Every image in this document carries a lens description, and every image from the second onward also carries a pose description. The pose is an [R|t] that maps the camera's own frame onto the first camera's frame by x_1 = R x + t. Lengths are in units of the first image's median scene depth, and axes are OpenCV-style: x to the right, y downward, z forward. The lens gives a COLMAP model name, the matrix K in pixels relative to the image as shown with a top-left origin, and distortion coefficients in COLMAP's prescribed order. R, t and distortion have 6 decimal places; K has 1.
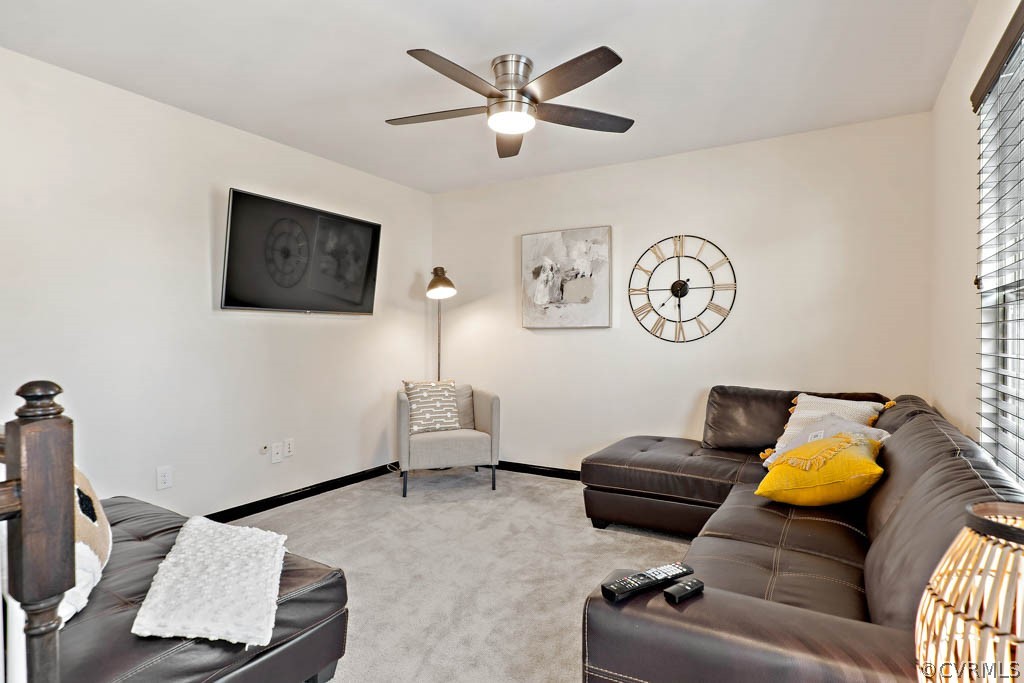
lens RADIAL K [[570.7, 0, 511.8], [0, 570.7, 343.3], [0, 0, 1]] dist [0.005418, -0.000688]
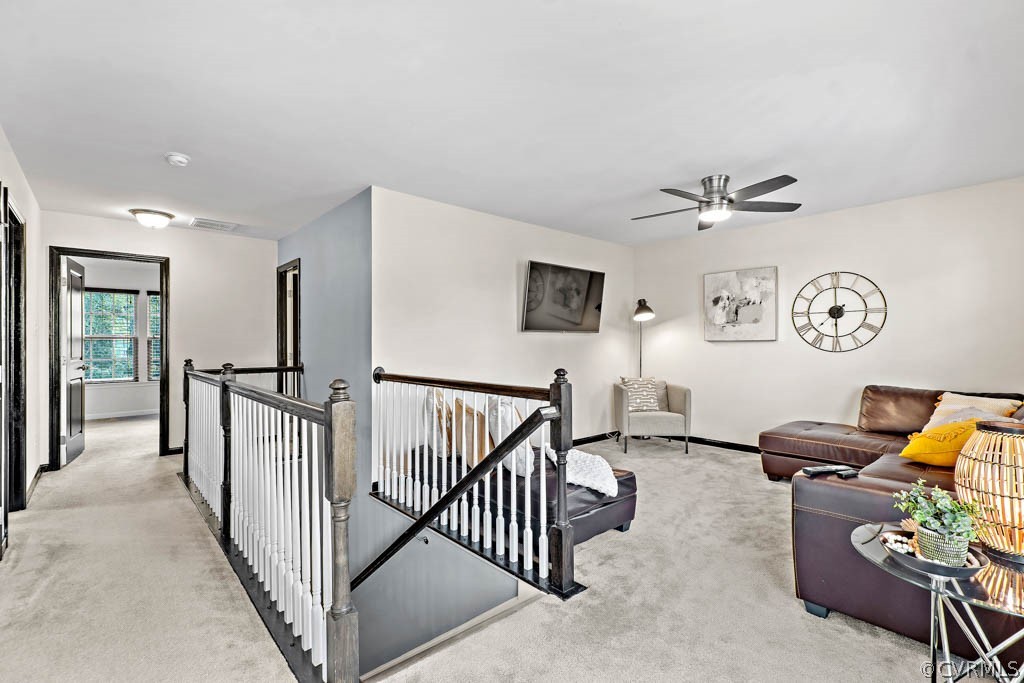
lens RADIAL K [[466.0, 0, 512.4], [0, 466.0, 339.7], [0, 0, 1]] dist [0.002752, 0.000336]
pose [[0.951099, -0.002498, -0.308876, -0.103090], [-0.003815, 0.999796, -0.019835, -0.006961], [0.308863, 0.020043, 0.950895, -0.311957]]
